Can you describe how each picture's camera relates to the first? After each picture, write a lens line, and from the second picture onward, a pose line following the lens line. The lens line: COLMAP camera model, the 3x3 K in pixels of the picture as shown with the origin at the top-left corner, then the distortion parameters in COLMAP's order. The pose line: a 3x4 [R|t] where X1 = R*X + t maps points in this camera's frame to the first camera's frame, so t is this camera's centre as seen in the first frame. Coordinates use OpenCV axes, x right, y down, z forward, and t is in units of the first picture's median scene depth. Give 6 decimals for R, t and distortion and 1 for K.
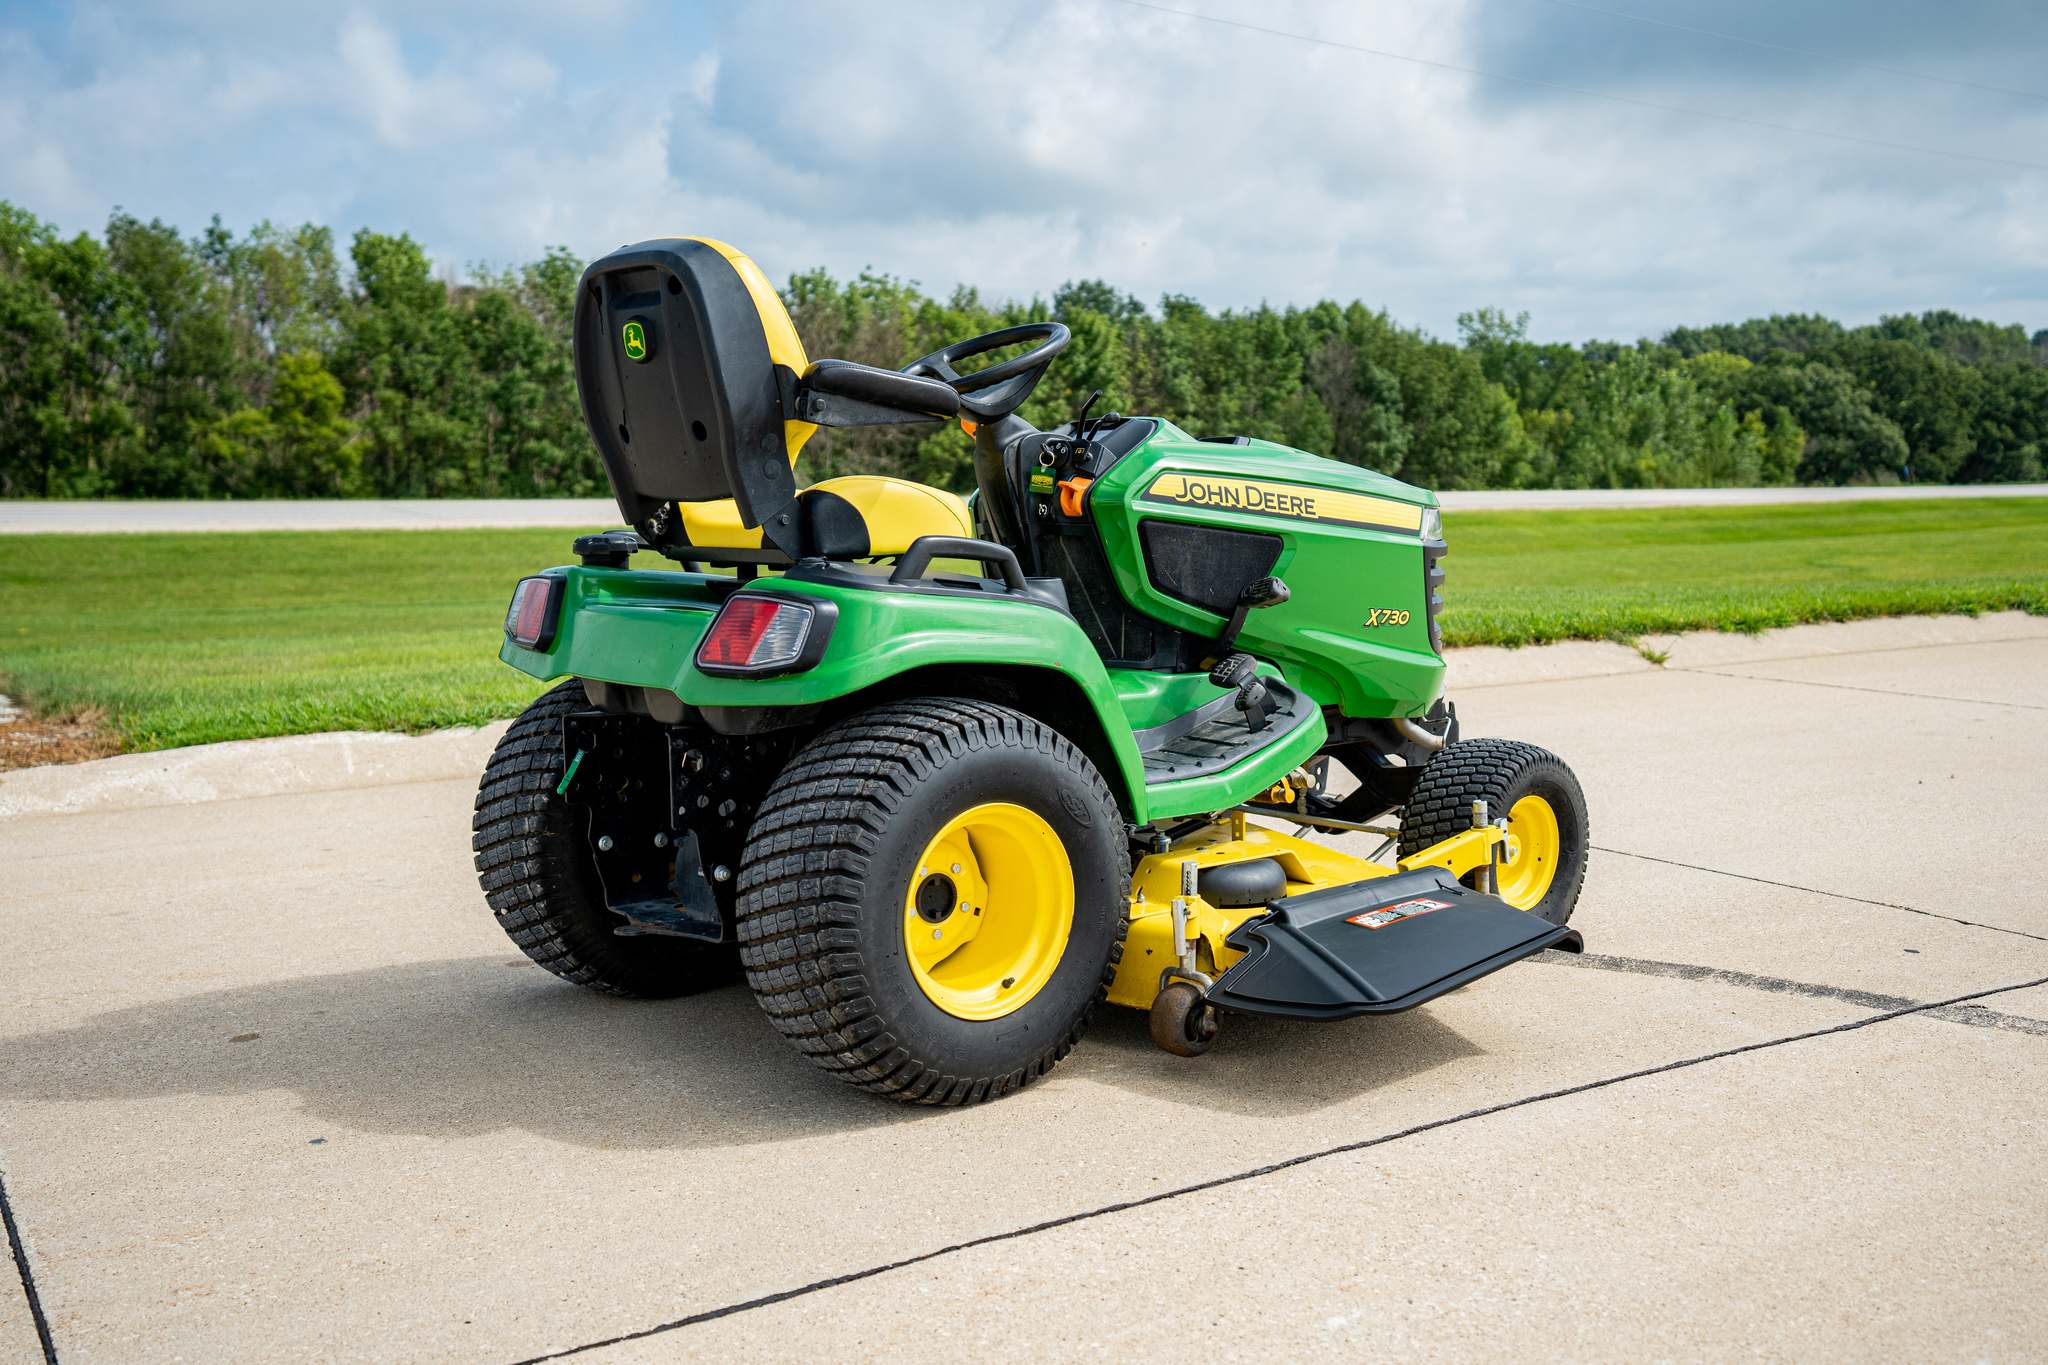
lens RADIAL K [[1938.7, 0, 1024.0], [0, 1938.7, 682.5], [0, 0, 1]] dist [0.060850, 0.024775]
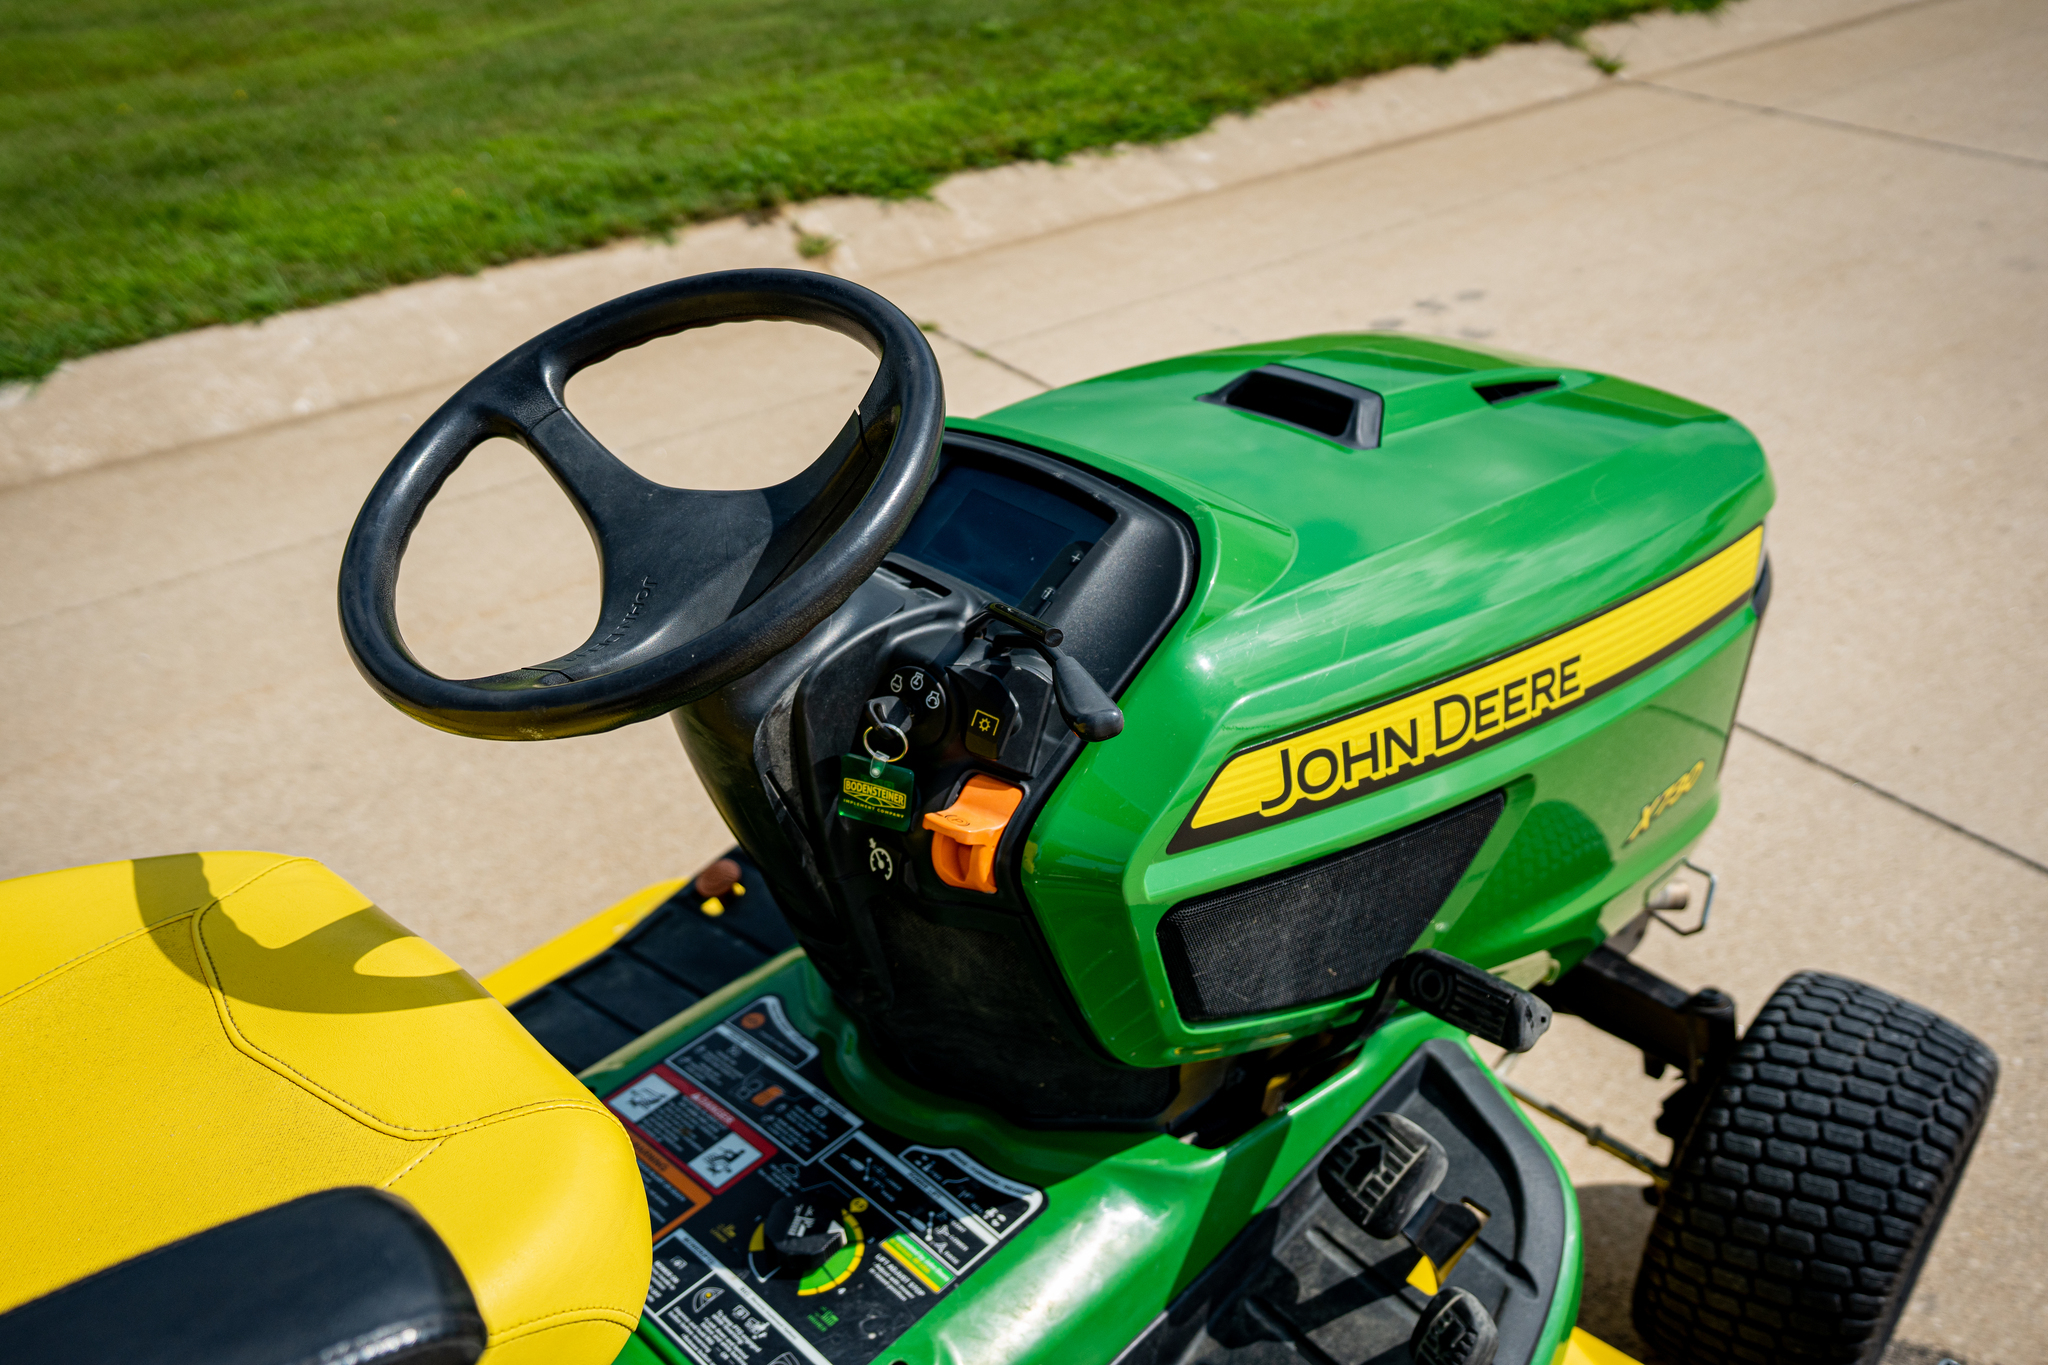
lens RADIAL K [[1928.5, 0, 1024.0], [0, 1928.5, 682.5], [0, 0, 1]] dist [0.052473, 0.005376]
pose [[0.995737, -0.050967, 0.076881, 0.010339], [0.021294, 0.937985, 0.346022, -0.237142], [-0.089749, -0.342909, 0.935071, 0.686549]]
